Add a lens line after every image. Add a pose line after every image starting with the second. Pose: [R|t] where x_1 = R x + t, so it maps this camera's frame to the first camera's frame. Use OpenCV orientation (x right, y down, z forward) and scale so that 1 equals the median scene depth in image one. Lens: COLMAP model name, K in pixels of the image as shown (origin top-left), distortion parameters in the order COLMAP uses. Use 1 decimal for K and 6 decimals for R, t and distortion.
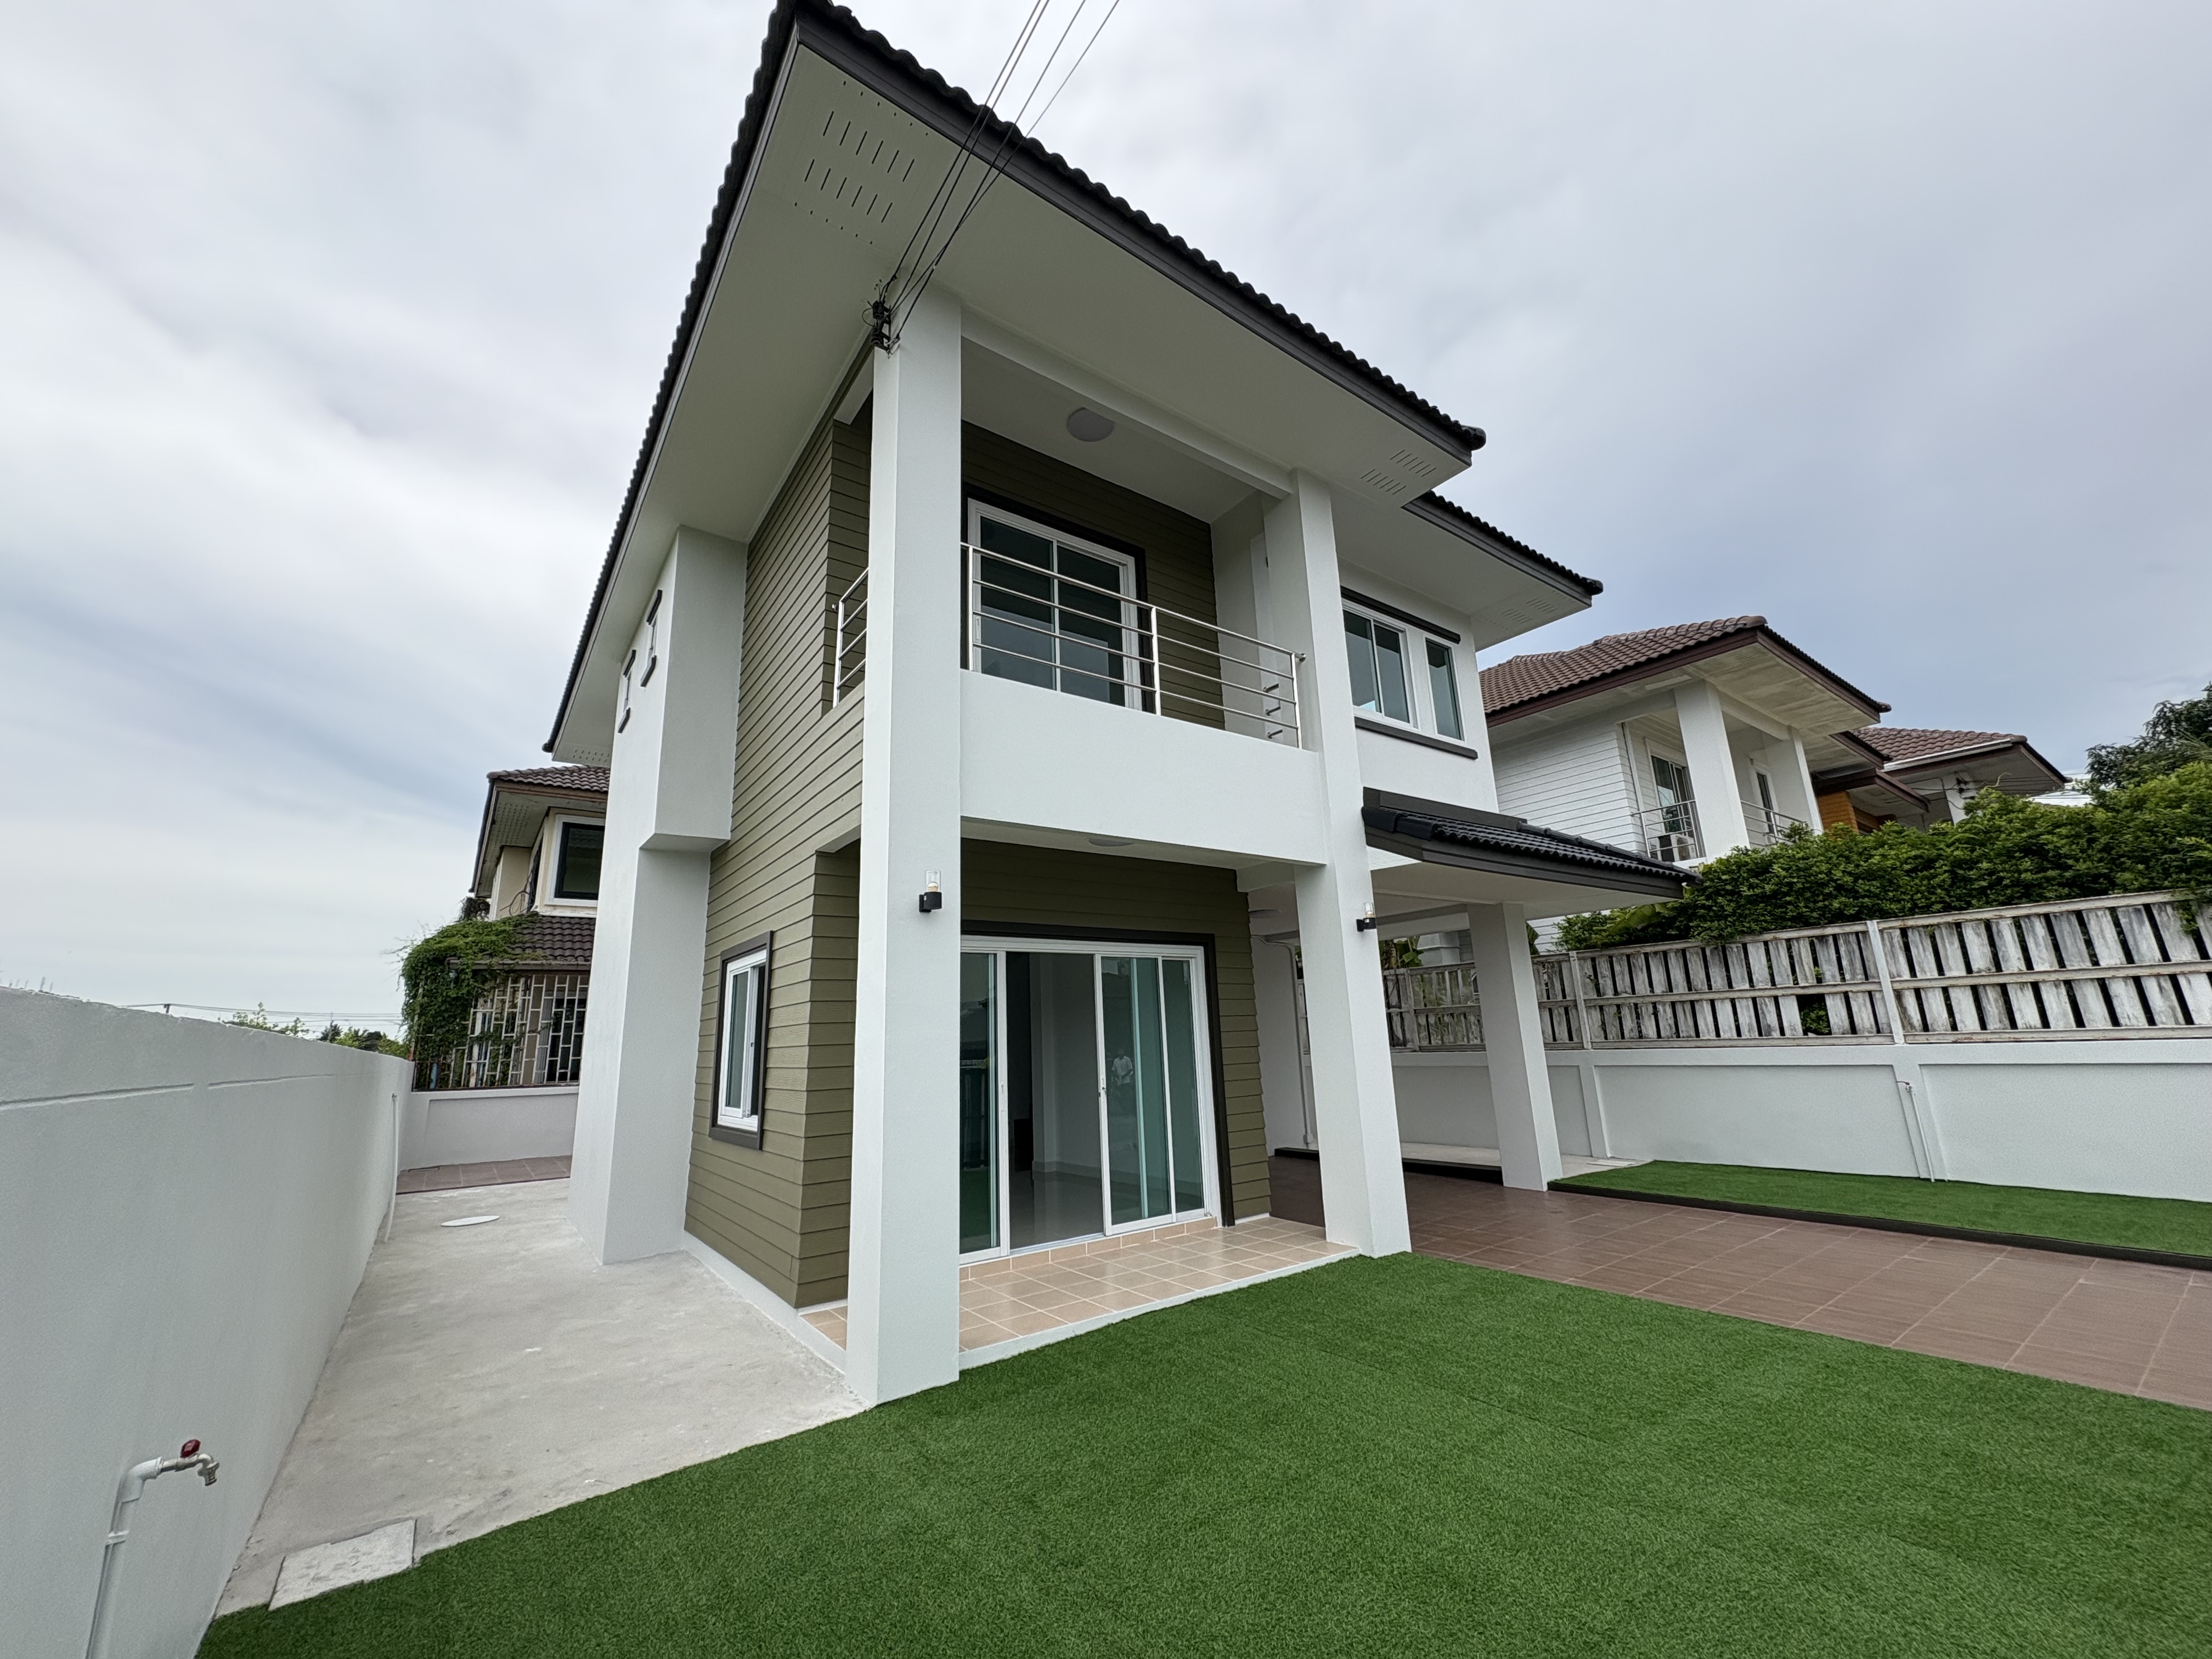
lens RADIAL K [[872.2, 0, 1110.0], [0, 872.2, 833.6], [0, 0, 1]] dist [0.000546, -0.000034]
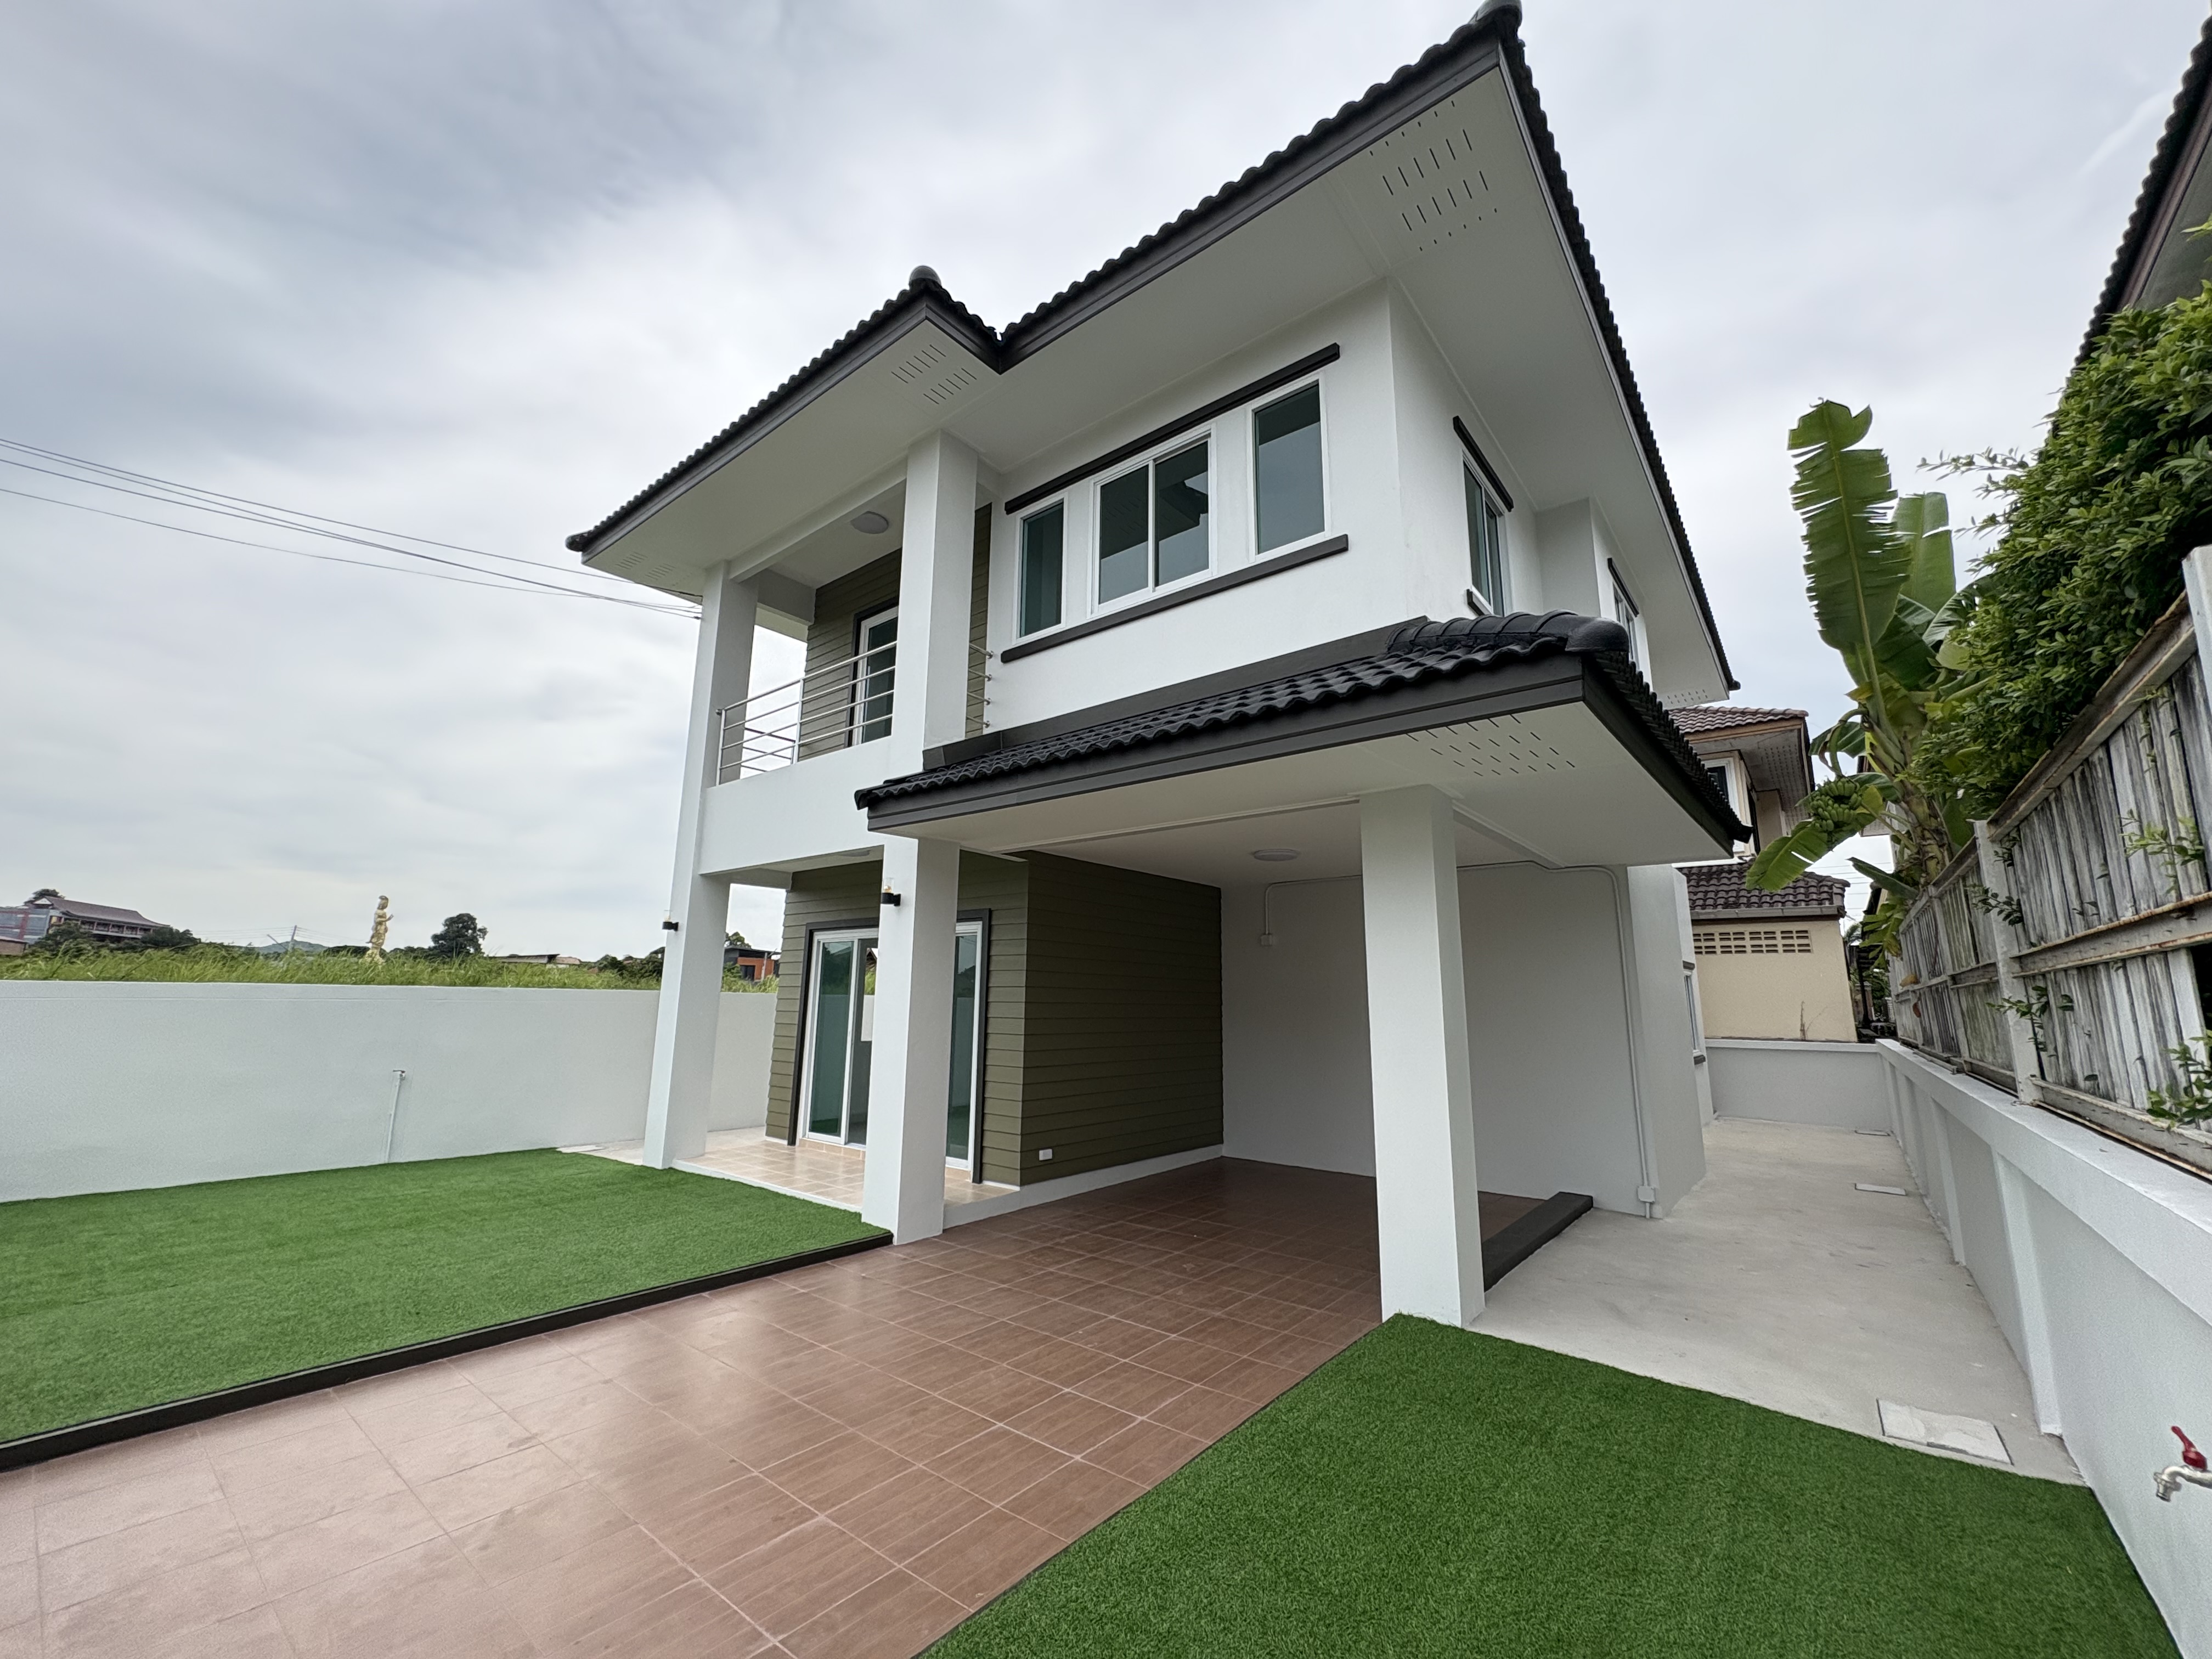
lens RADIAL K [[884.1, 0, 1118.1], [0, 884.1, 832.2], [0, 0, 1]] dist [0.001155, 0.000146]
pose [[0.258843, -0.142395, -0.955366, 1.232558], [0.199990, 0.975542, -0.091218, 0.160065], [0.944989, -0.167453, 0.280990, 0.902411]]
